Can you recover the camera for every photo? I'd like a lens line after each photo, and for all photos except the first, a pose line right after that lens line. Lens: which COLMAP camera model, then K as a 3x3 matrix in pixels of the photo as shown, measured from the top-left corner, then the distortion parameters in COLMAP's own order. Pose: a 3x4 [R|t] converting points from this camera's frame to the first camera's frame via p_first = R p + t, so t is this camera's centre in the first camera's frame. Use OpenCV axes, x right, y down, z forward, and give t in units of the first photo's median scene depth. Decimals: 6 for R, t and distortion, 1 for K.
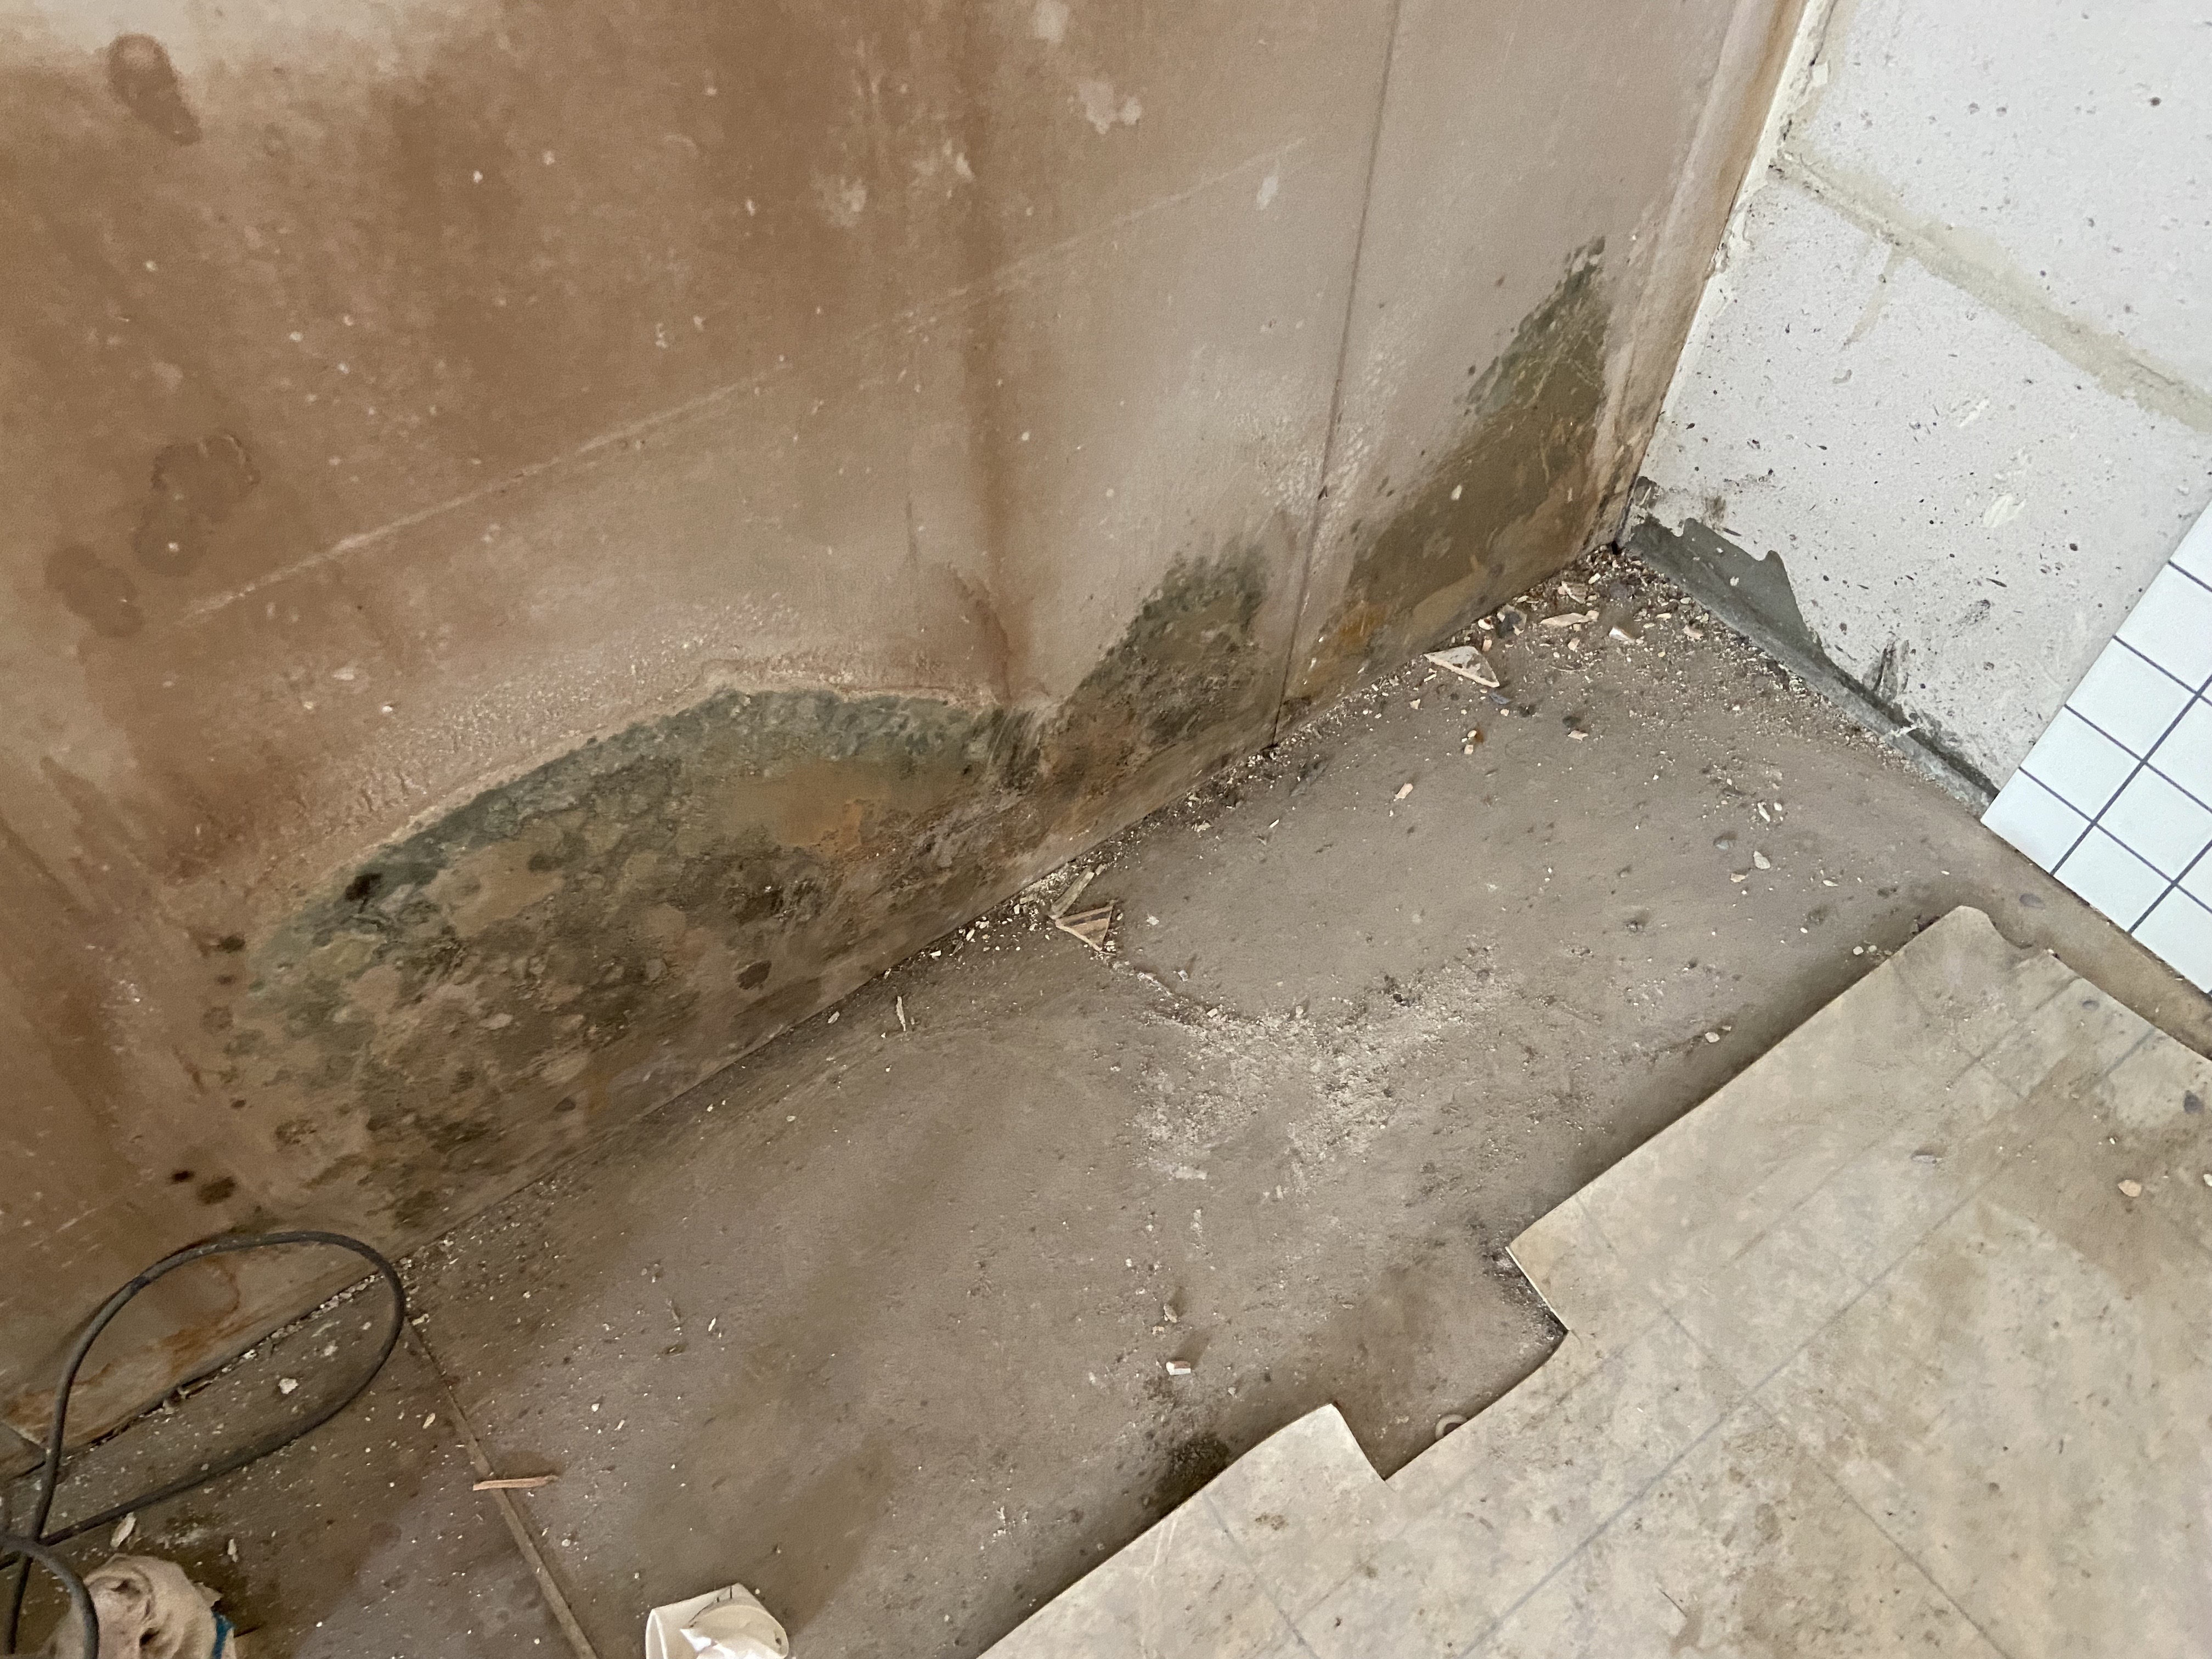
lens RADIAL K [[1689.6, 0, 1088.6], [0, 1689.6, 825.6], [0, 0, 1]] dist [0.075551, -0.005486]
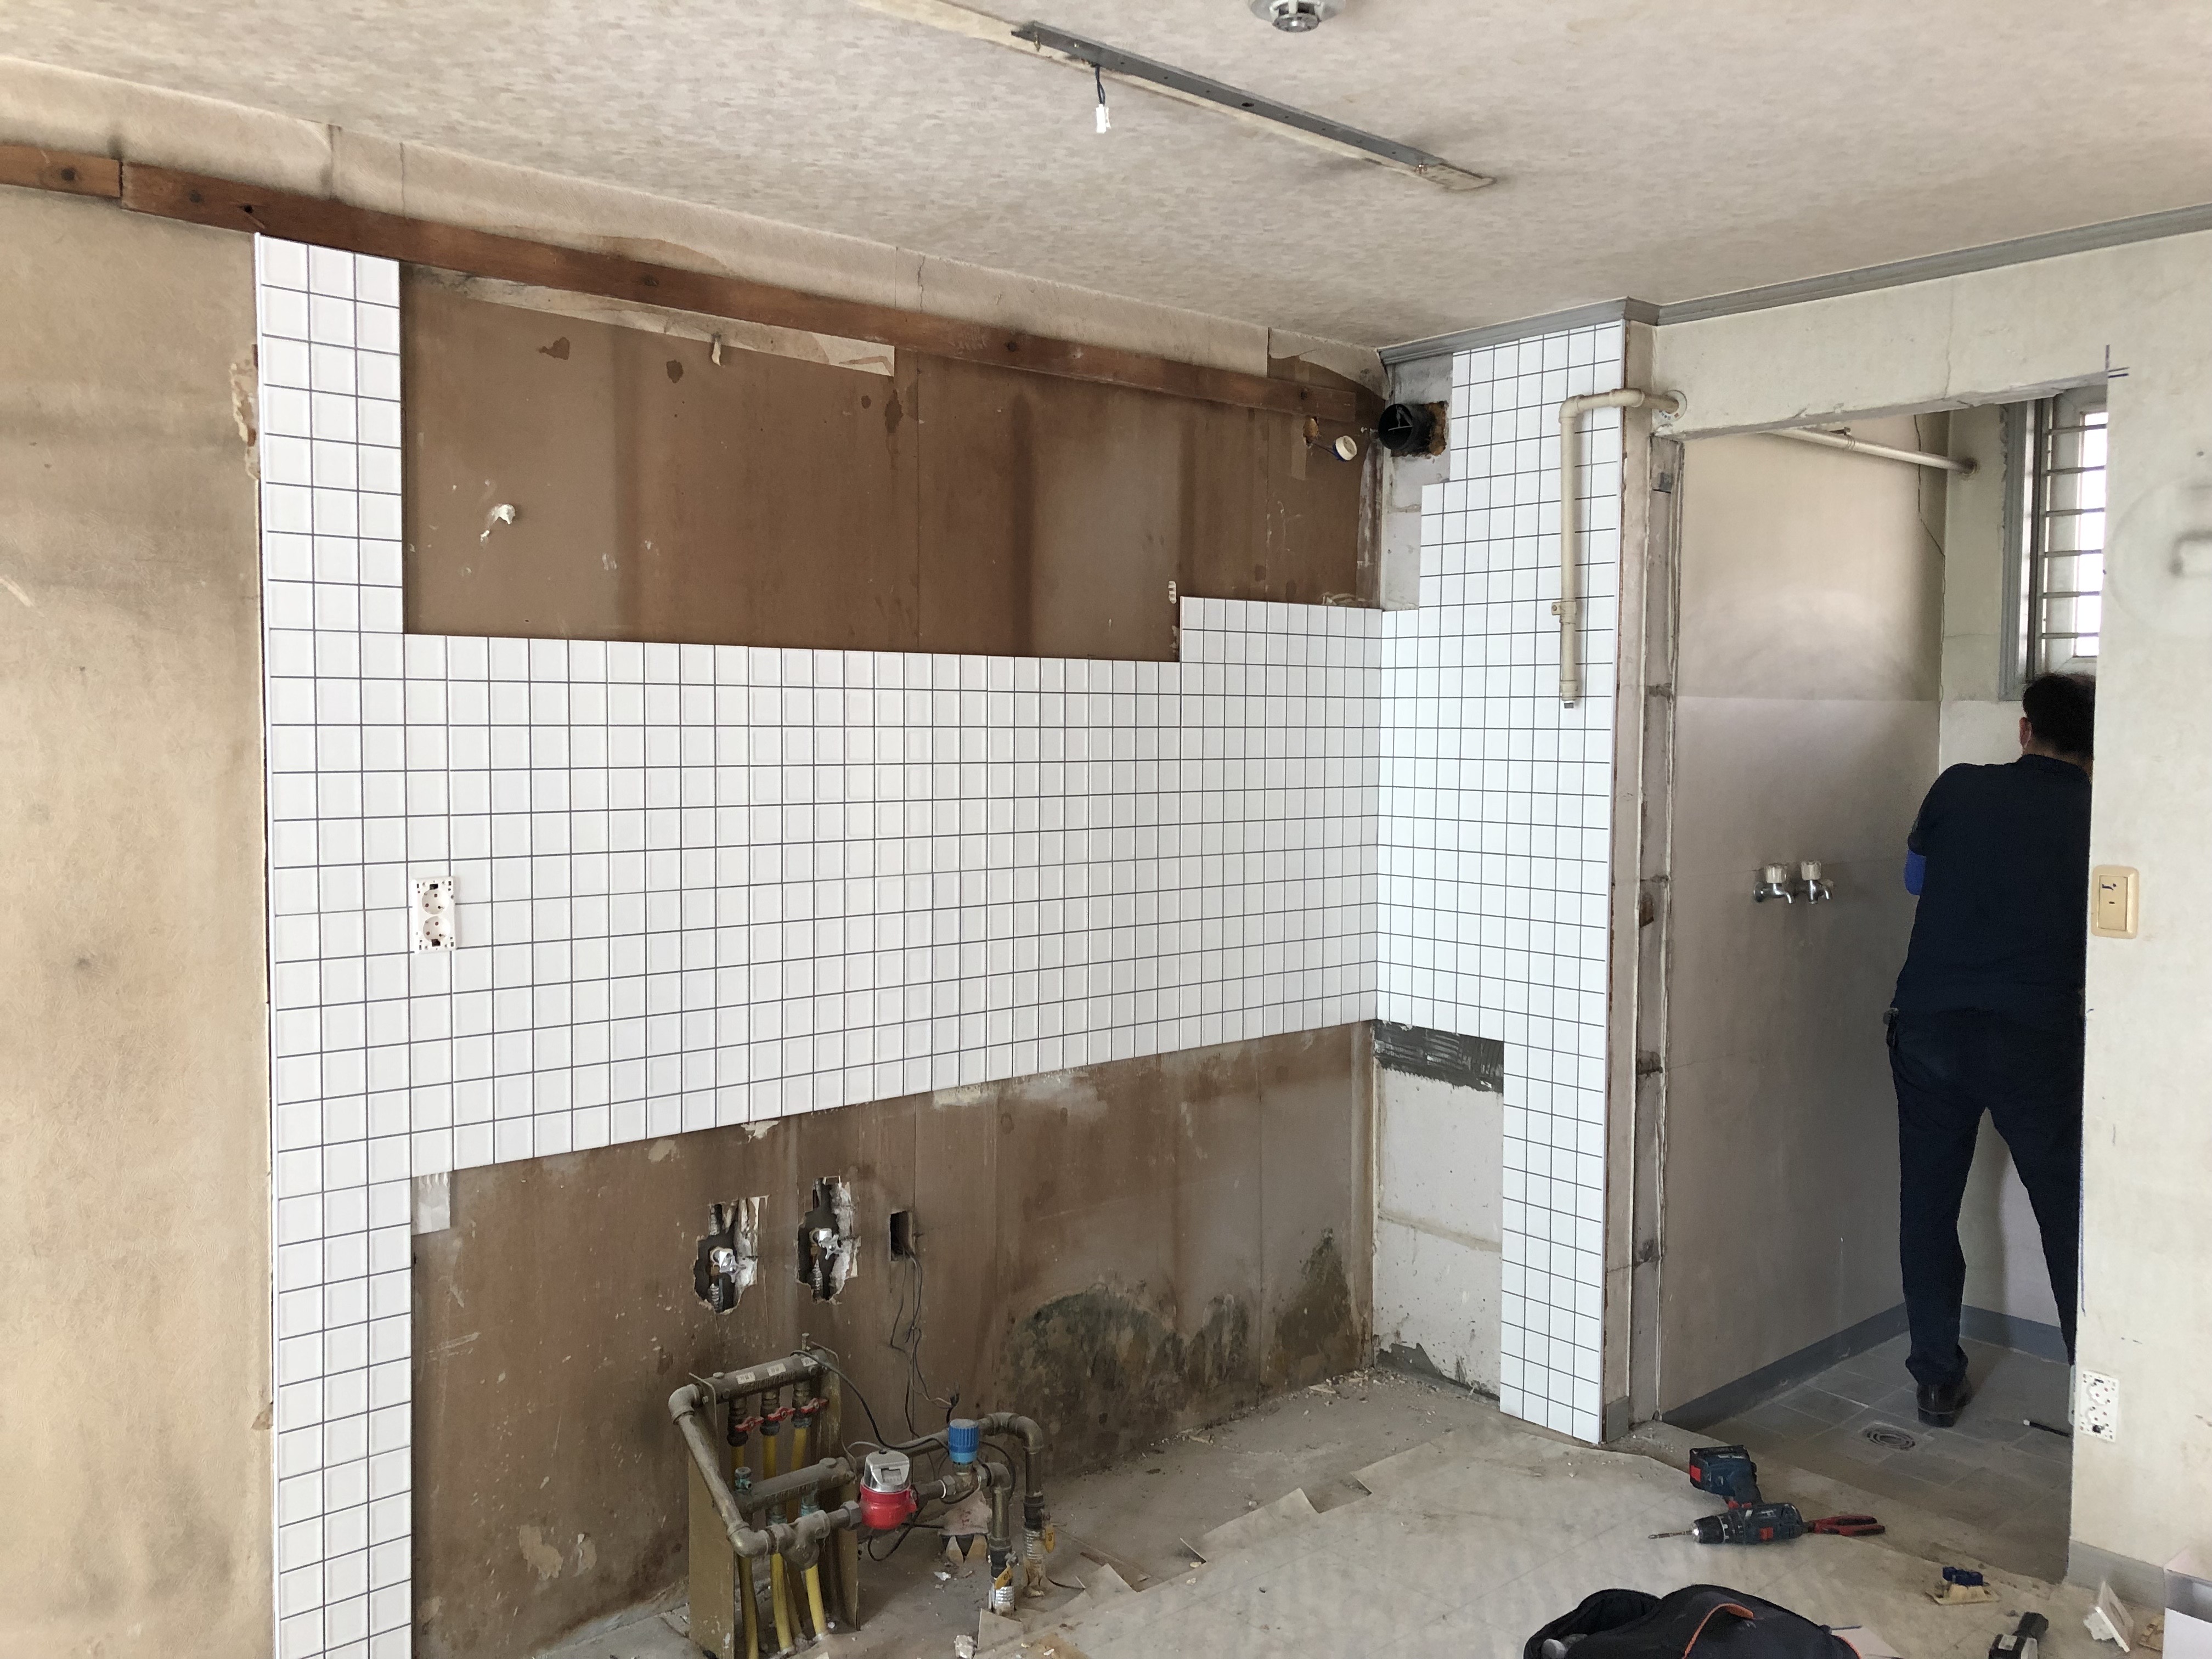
lens RADIAL K [[1798.7, 0, 1106.4], [0, 1798.7, 824.4], [0, 0, 1]] dist [0.003118, 0.000163]
pose [[0.996892, -0.012859, 0.077718, -0.426334], [0.067724, 0.643810, -0.762182, 1.878425], [-0.040235, 0.765077, 0.642680, -1.944133]]
